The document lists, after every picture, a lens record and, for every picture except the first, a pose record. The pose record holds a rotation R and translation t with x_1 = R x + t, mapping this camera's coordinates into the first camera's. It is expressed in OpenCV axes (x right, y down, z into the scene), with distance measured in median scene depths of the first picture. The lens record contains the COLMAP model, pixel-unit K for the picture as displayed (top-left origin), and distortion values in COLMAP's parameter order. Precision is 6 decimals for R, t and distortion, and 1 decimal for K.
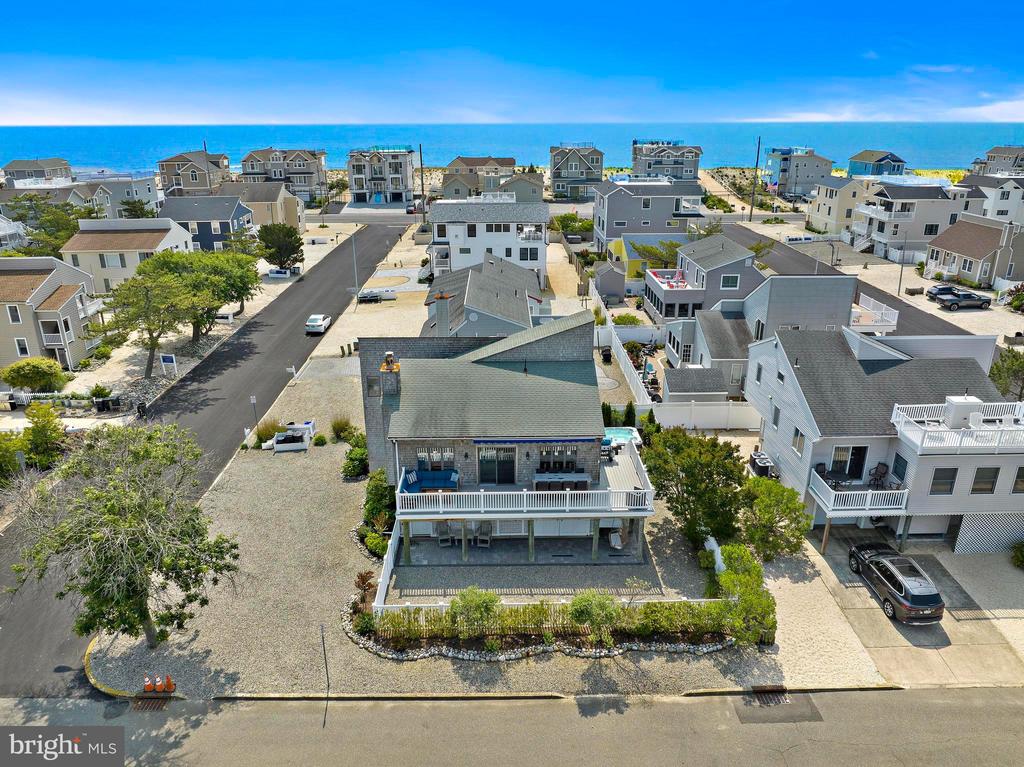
lens RADIAL K [[720.8, 0, 512.0], [0, 720.8, 383.5], [0, 0, 1]] dist [-0.033118, -0.007555]
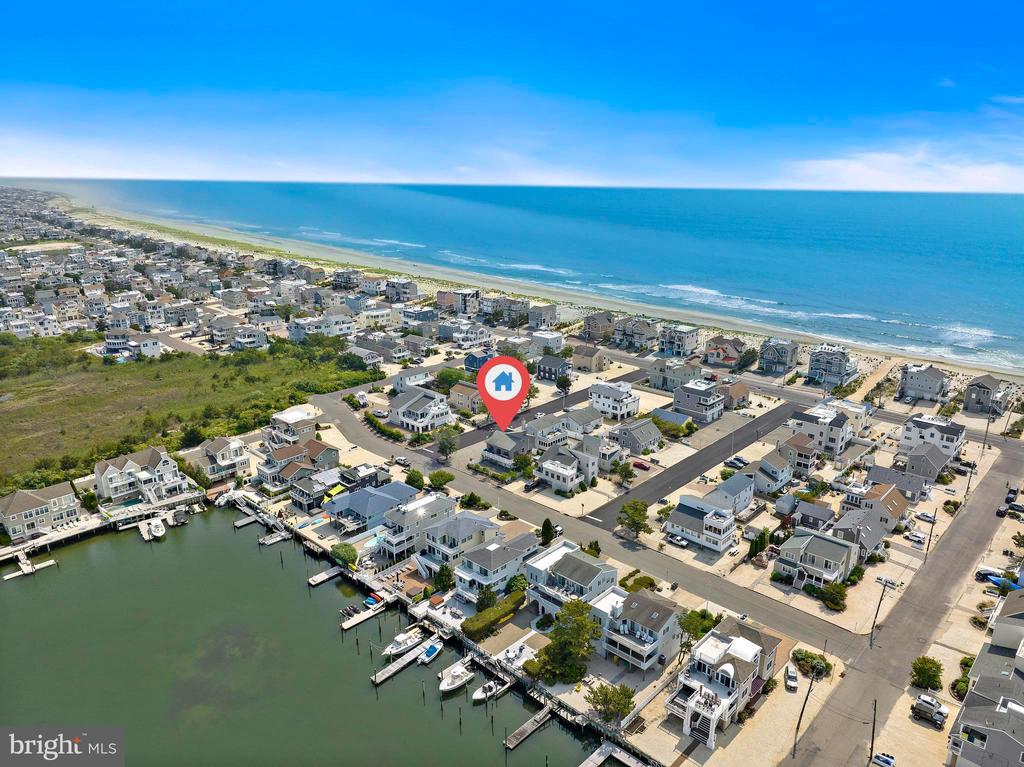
lens RADIAL K [[720.8, 0, 512.0], [0, 720.8, 383.5], [0, 0, 1]] dist [-0.033118, -0.007555]
pose [[0.715741, 0.206177, -0.667237, 3.998342], [-0.243315, 0.969184, 0.038476, -0.699289], [0.654608, 0.134810, 0.743851, -3.504324]]
